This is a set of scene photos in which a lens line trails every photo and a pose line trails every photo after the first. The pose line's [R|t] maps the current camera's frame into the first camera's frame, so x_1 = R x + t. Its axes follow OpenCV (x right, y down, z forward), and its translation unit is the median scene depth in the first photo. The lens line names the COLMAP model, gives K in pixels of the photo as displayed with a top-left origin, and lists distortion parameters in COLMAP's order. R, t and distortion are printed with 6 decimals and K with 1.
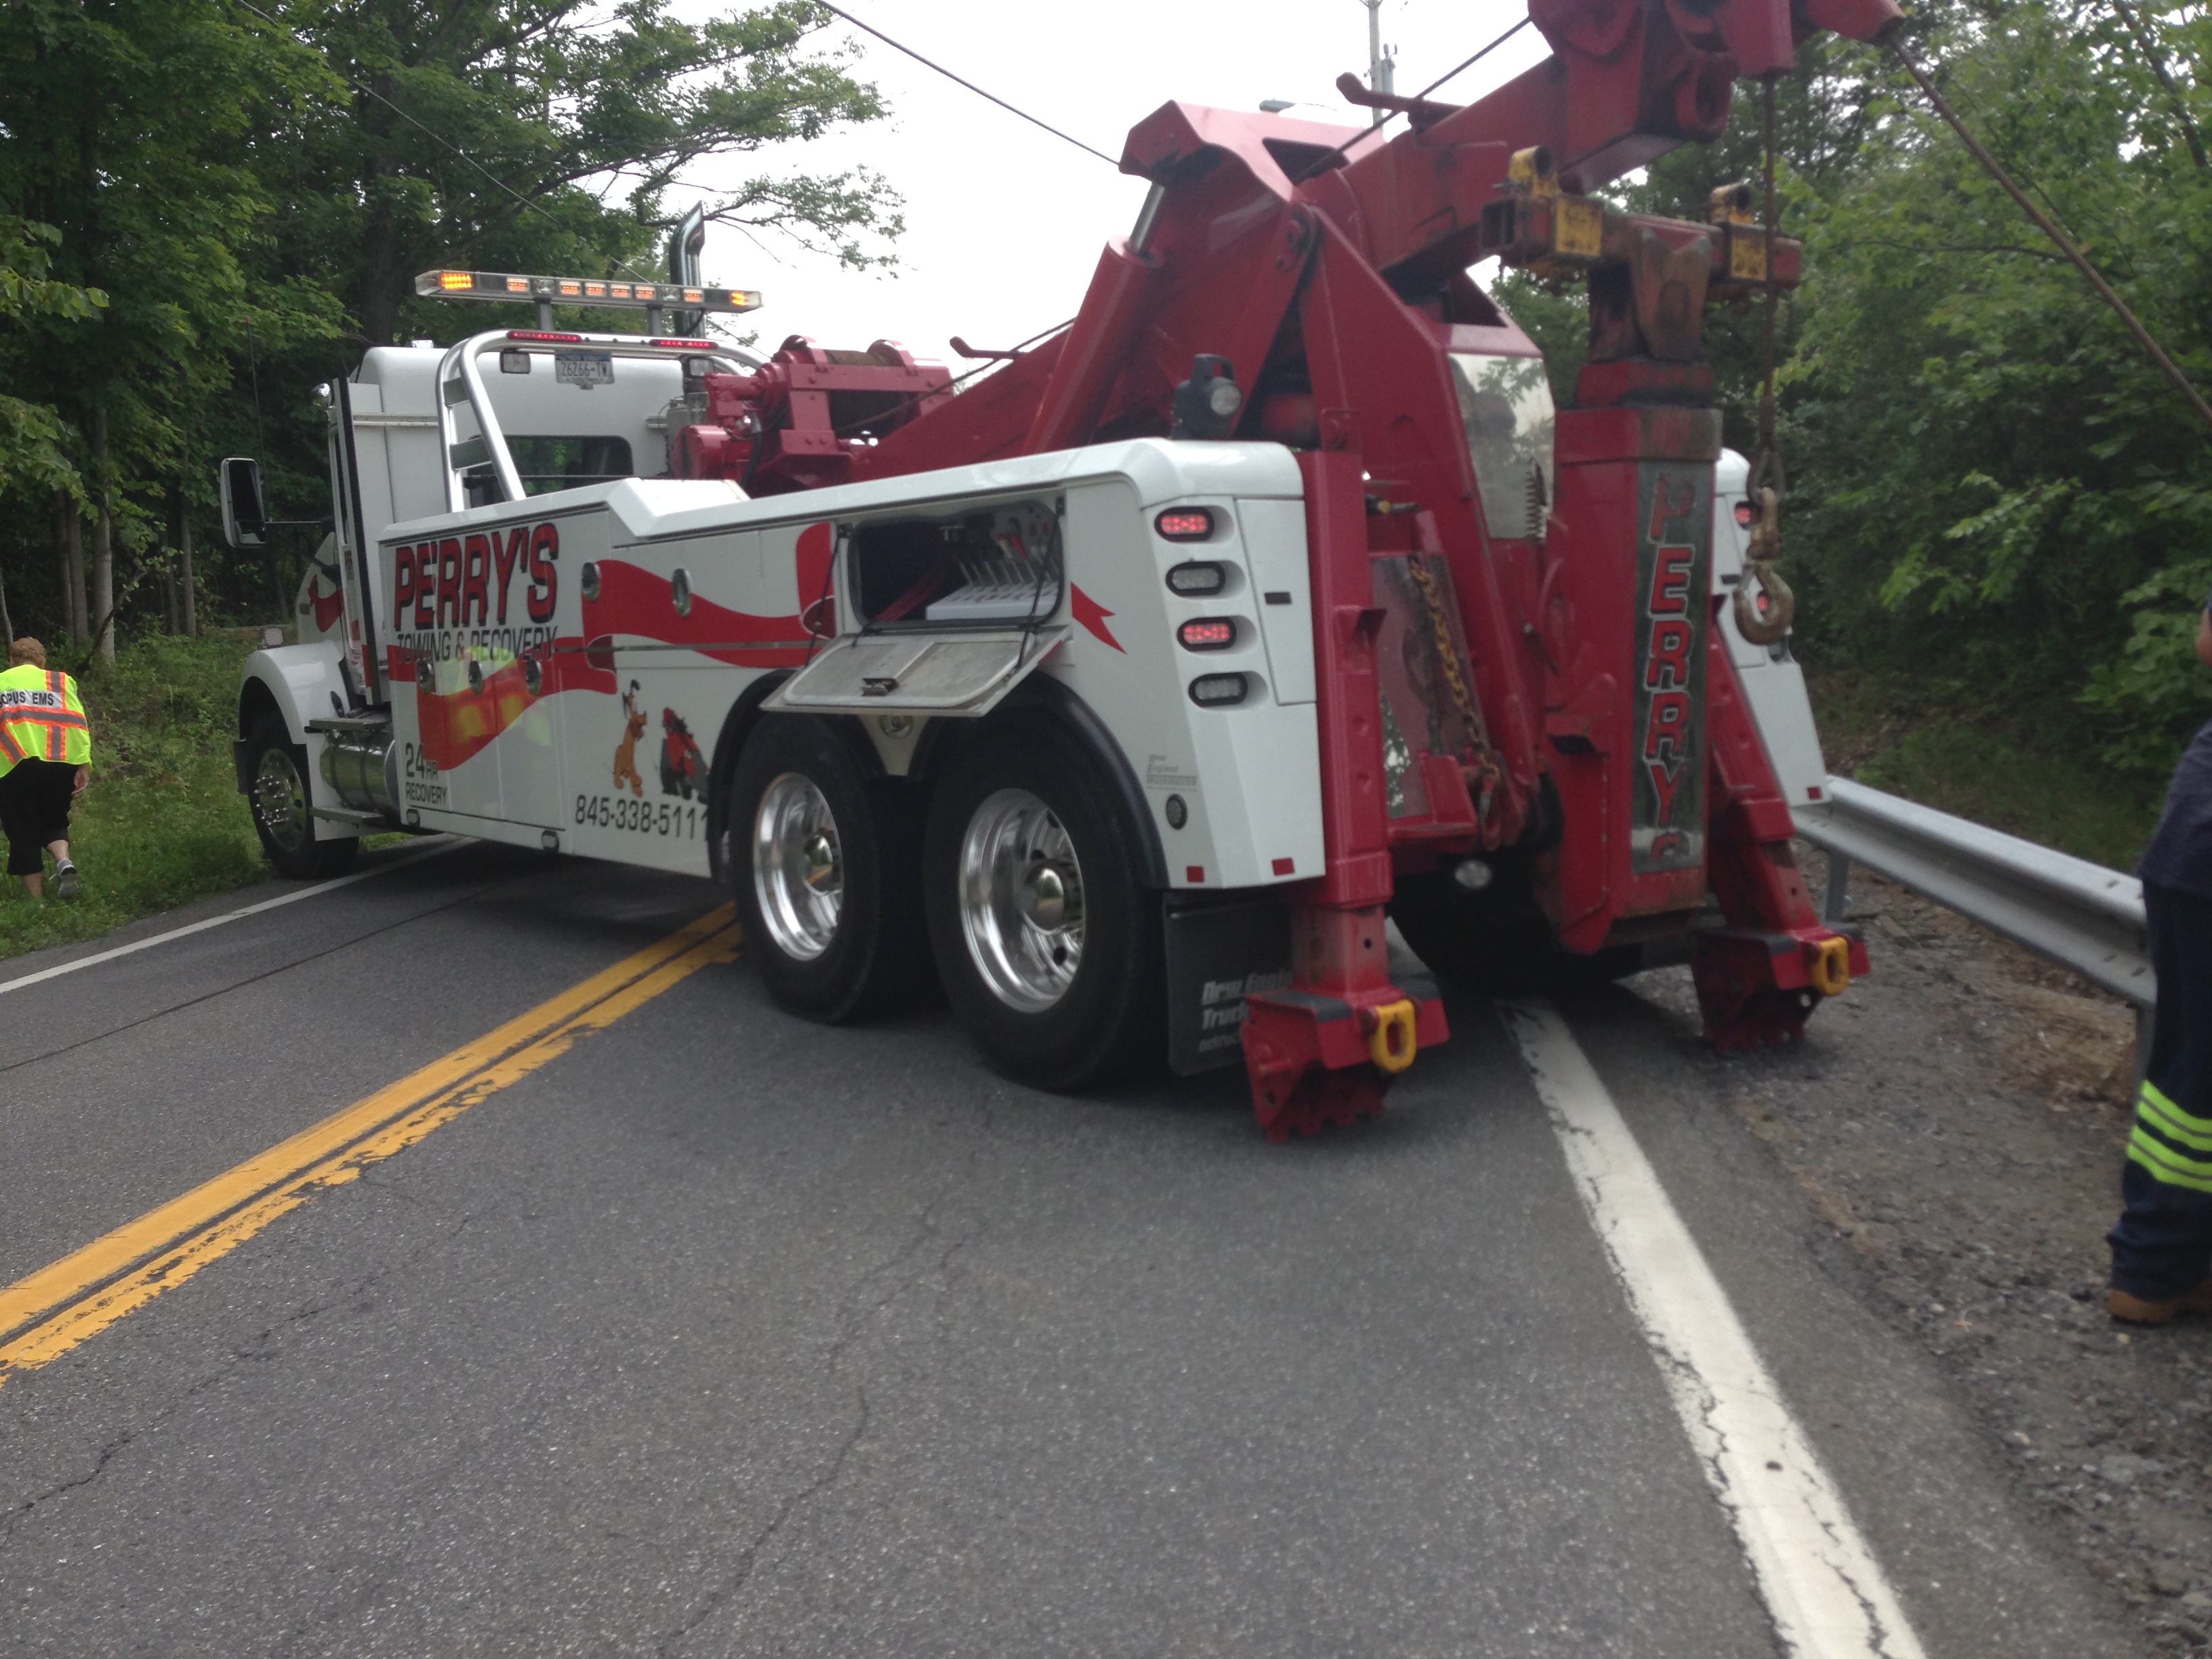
lens RADIAL K [[2044.7, 0, 1142.9], [0, 2044.7, 832.9], [0, 0, 1]] dist [-0.003145, -0.004294]
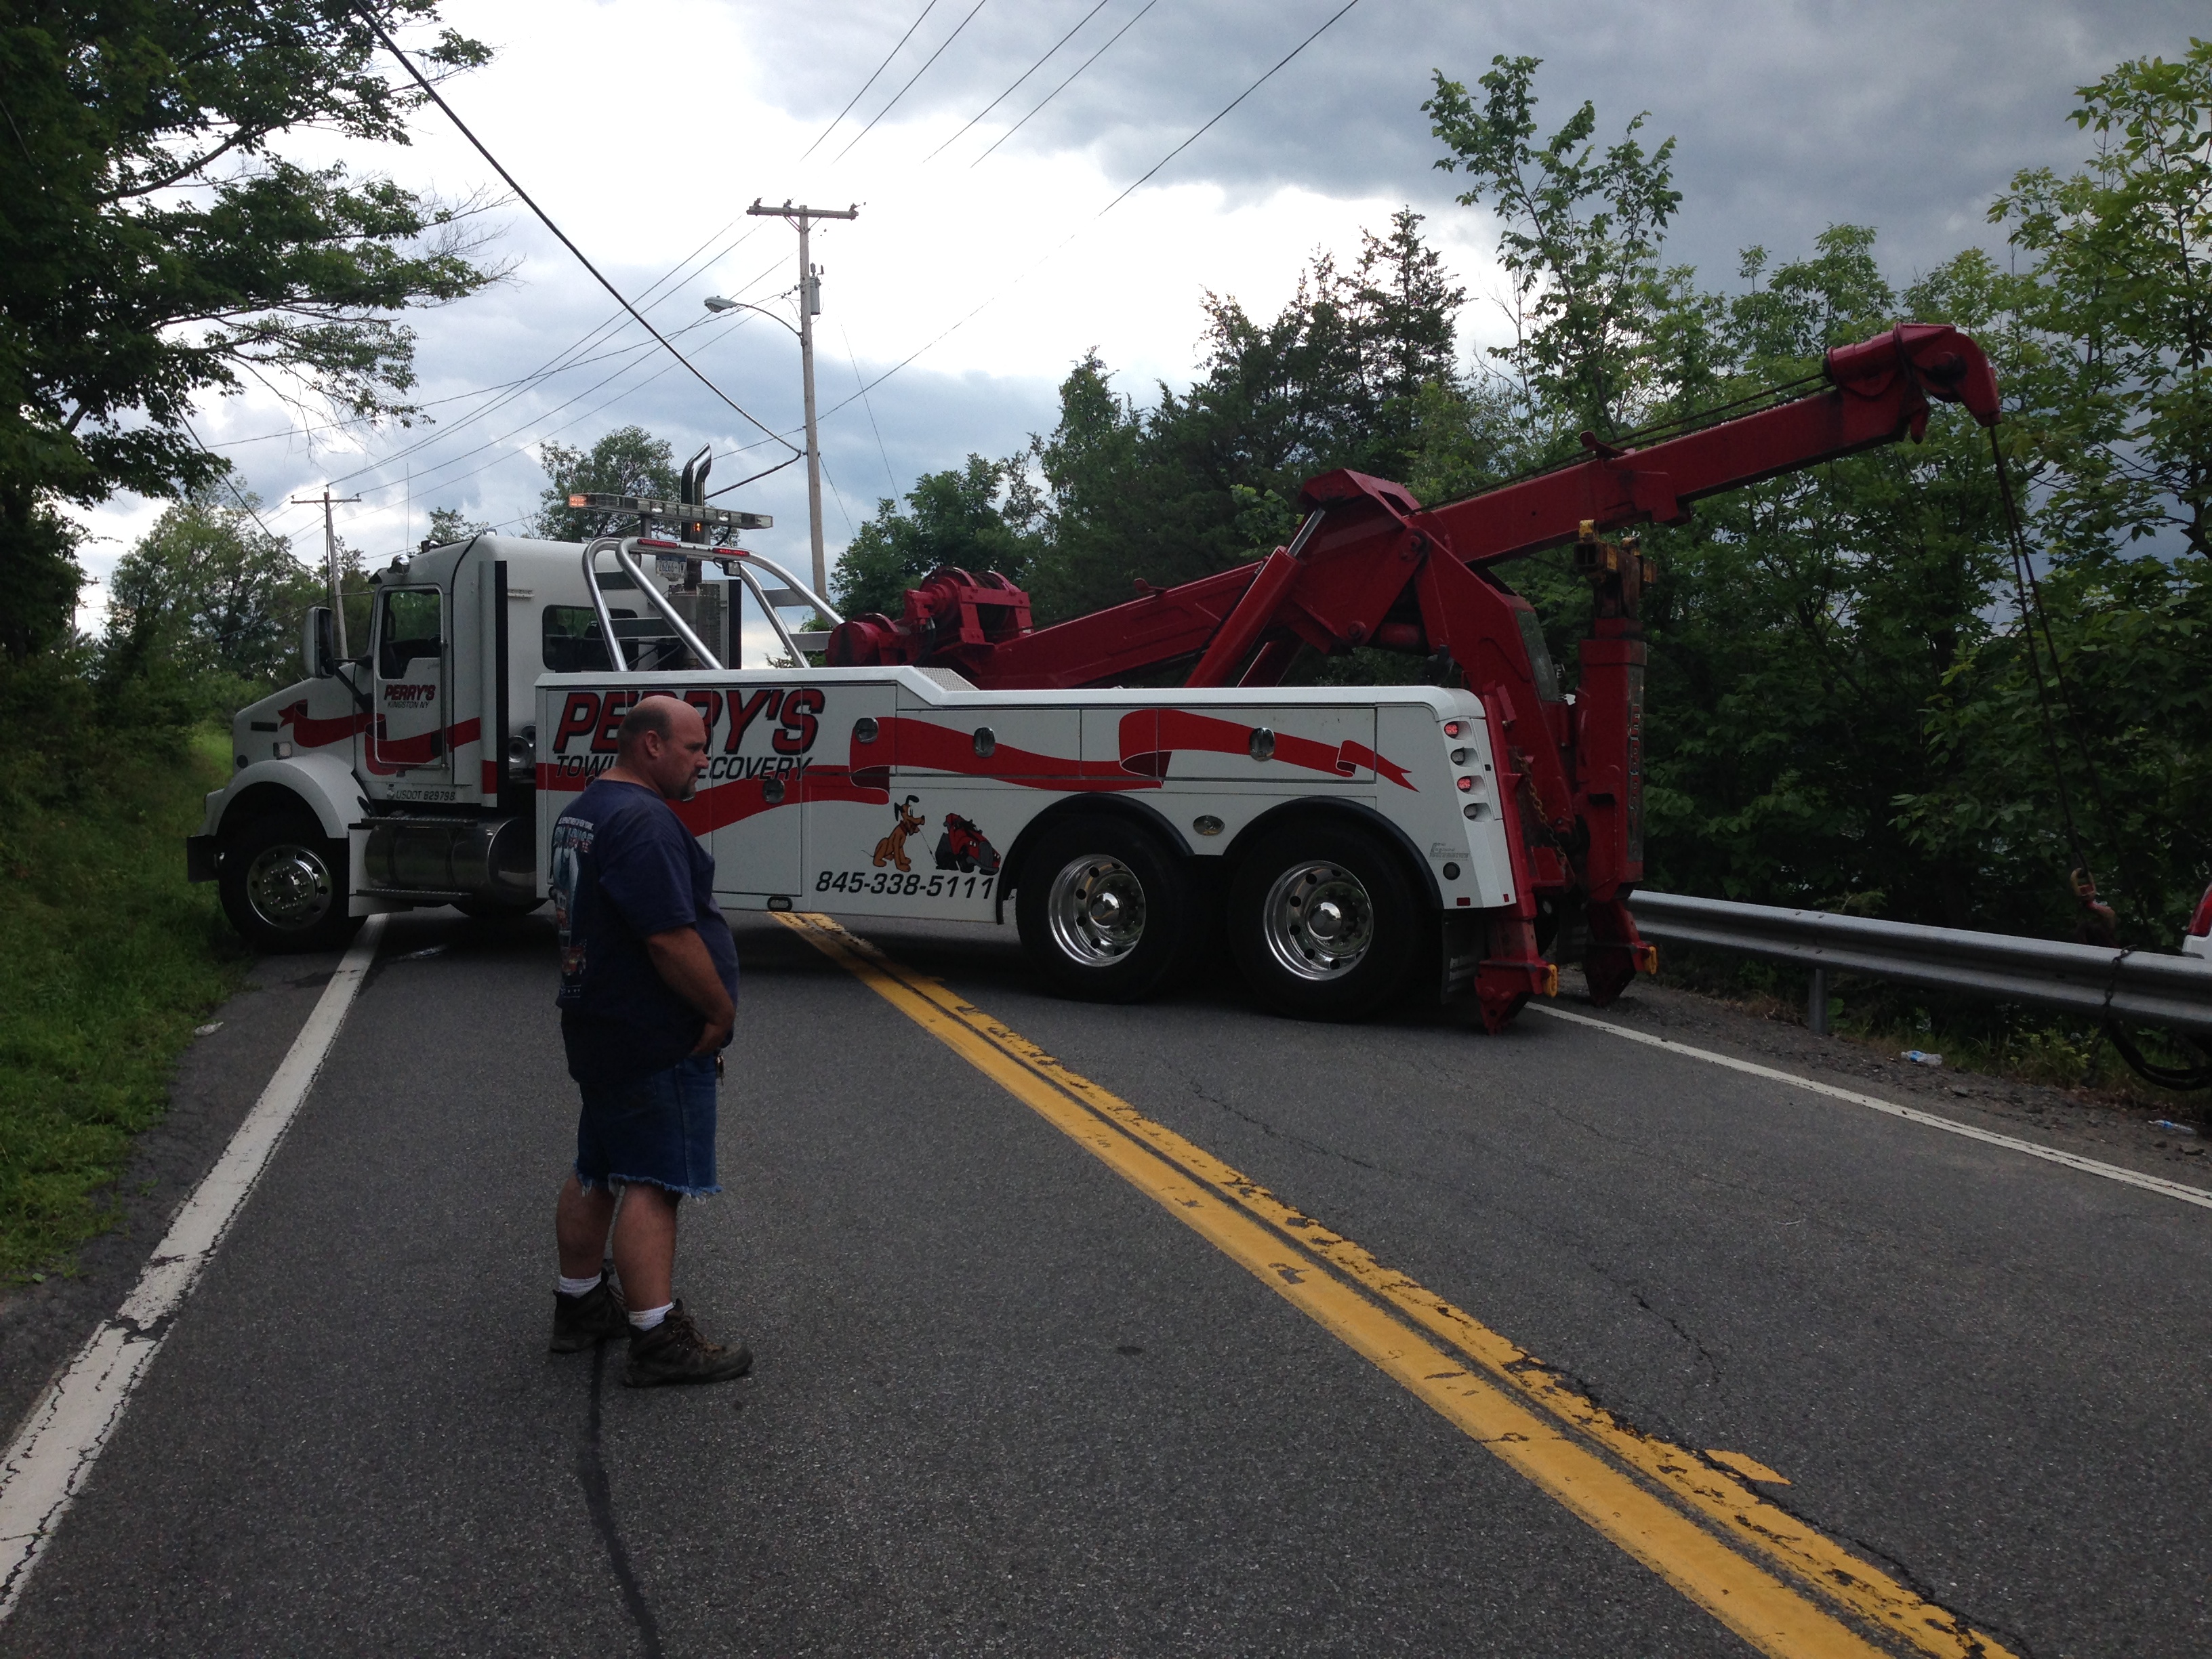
lens RADIAL K [[2051.2, 0, 1106.0], [0, 2051.2, 829.5], [0, 0, 1]] dist [0.086995, -0.148468]
pose [[0.924254, 0.025173, 0.380947, -0.725099], [0.001016, 0.997658, -0.068391, 0.058977], [-0.381777, 0.063598, 0.922064, -0.504197]]
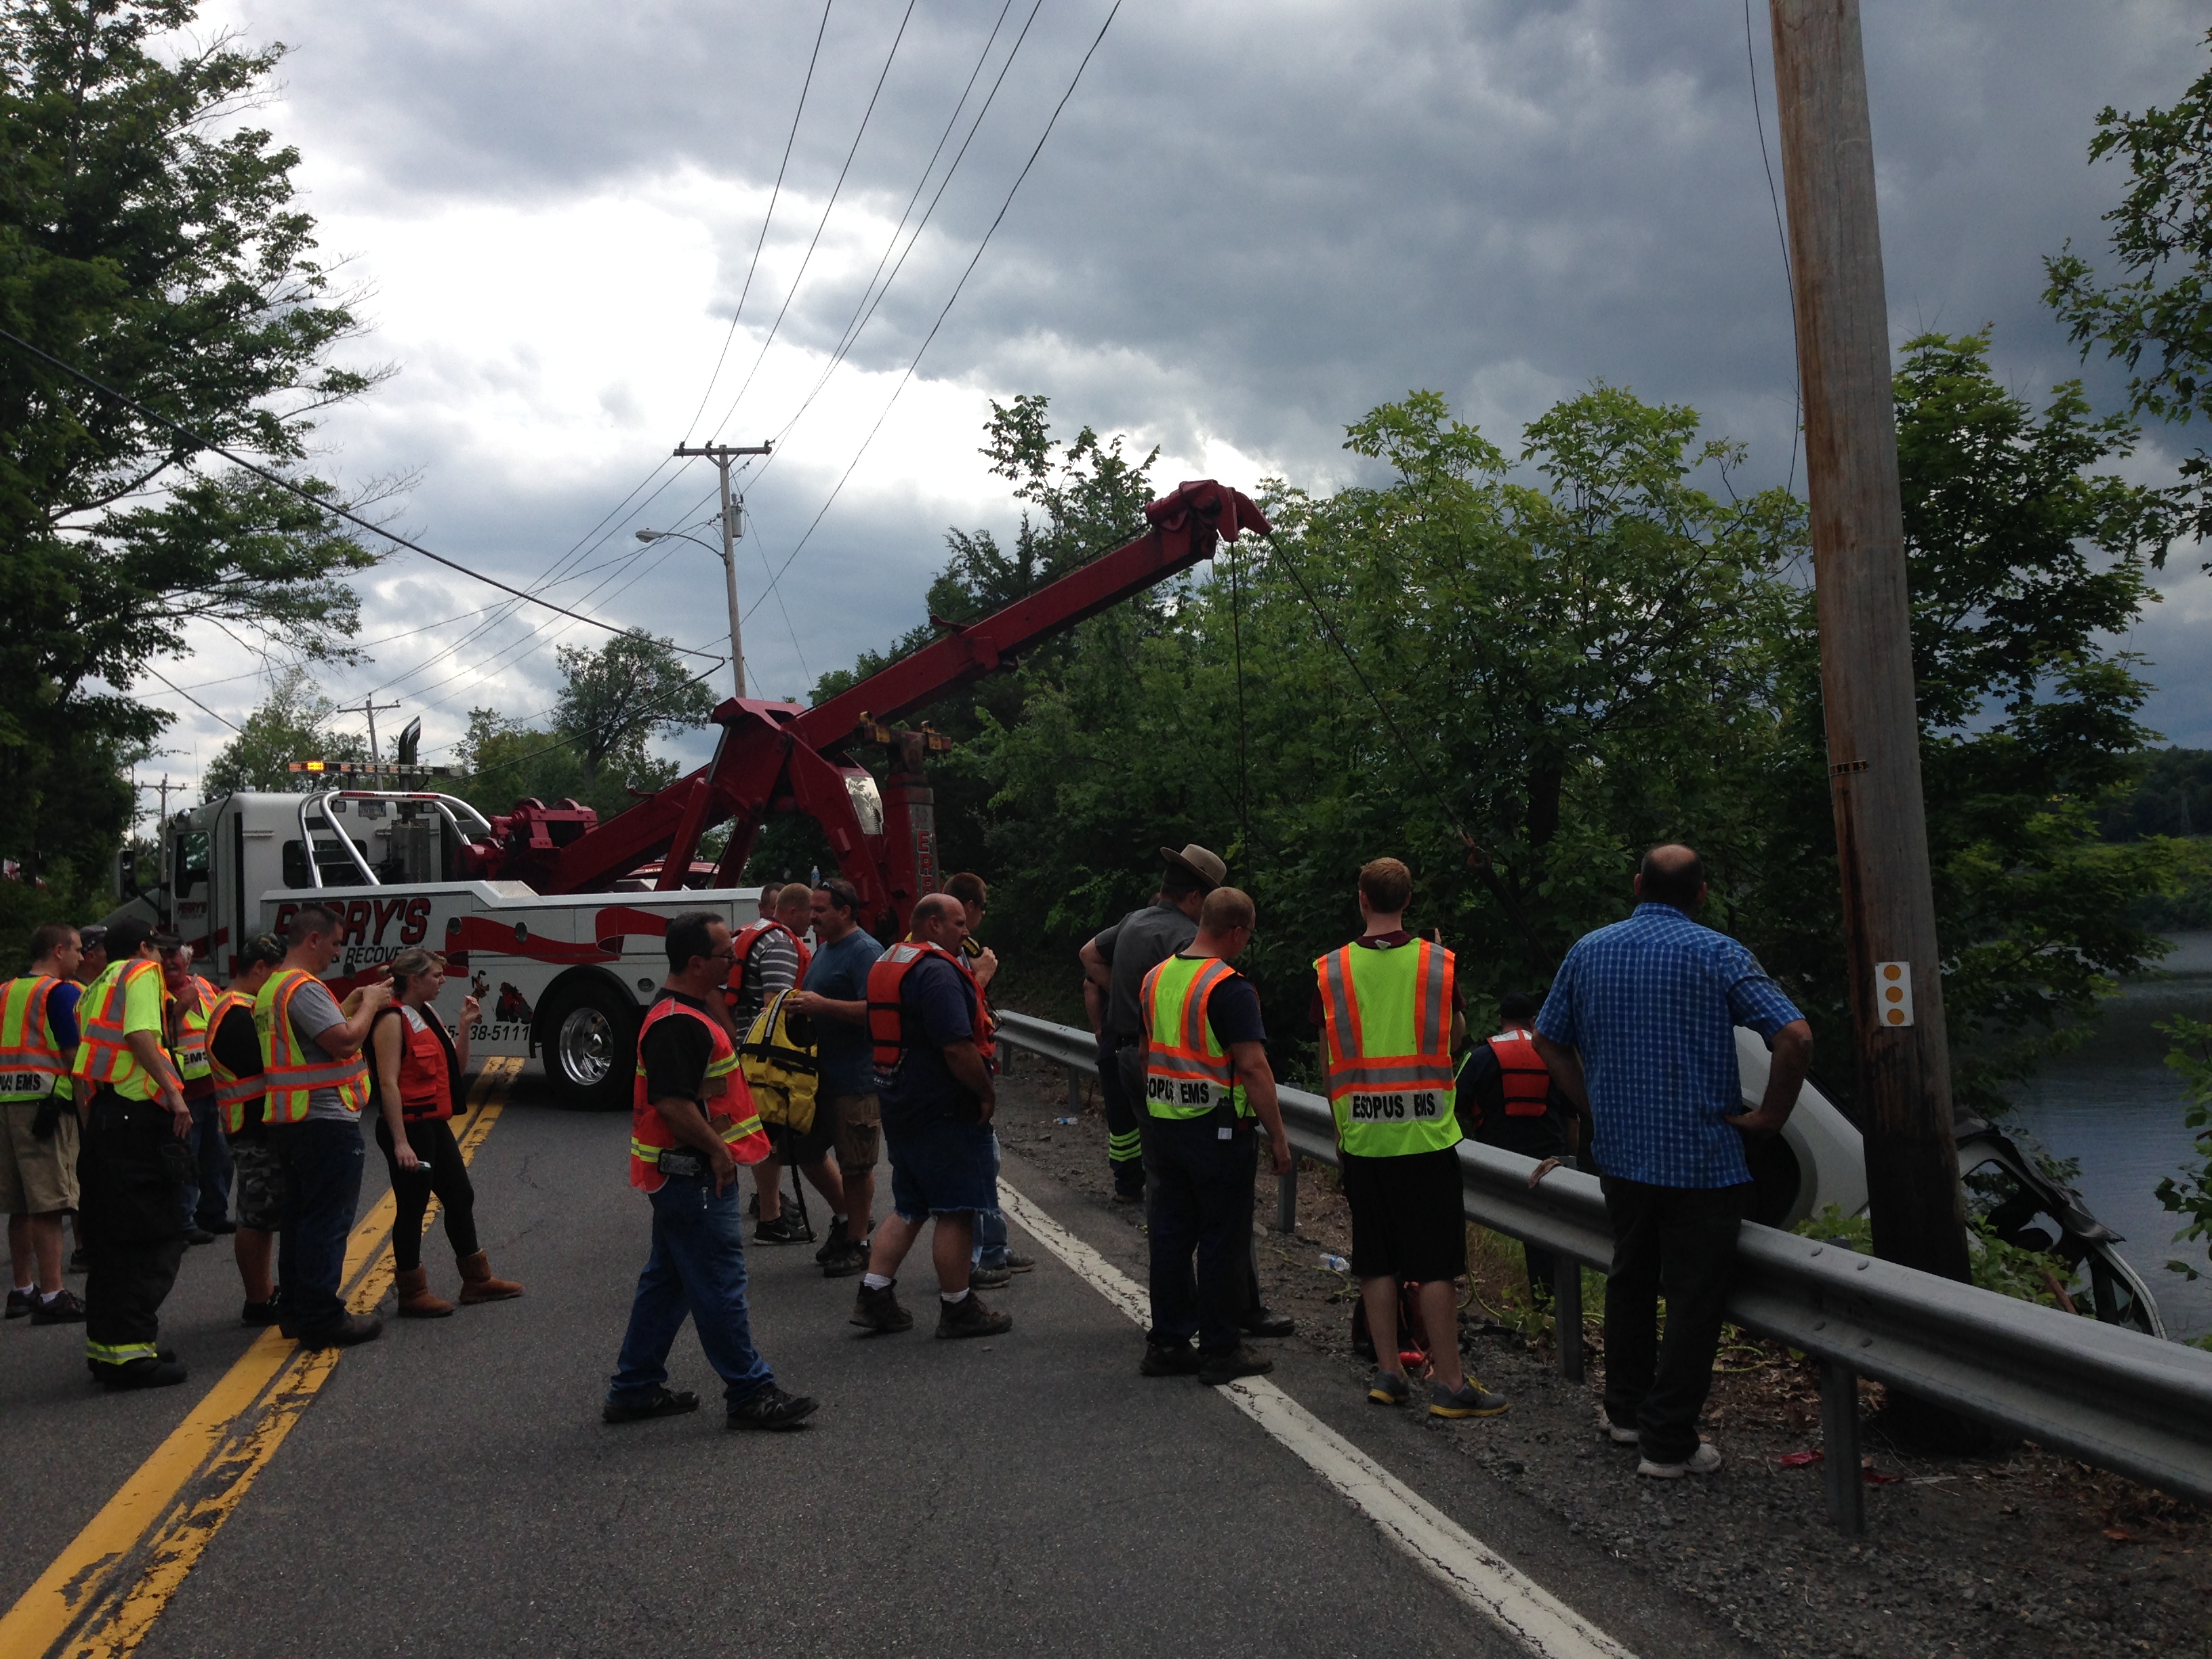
lens RADIAL K [[2103.7, 0, 1106.0], [0, 2103.7, 829.5], [0, 0, 1]] dist [-0.010890, 0.000397]
pose [[0.947285, 0.012505, 0.320149, -0.348398], [0.034371, 0.989505, -0.140349, 0.120898], [-0.318544, 0.143954, 0.936914, -1.419714]]
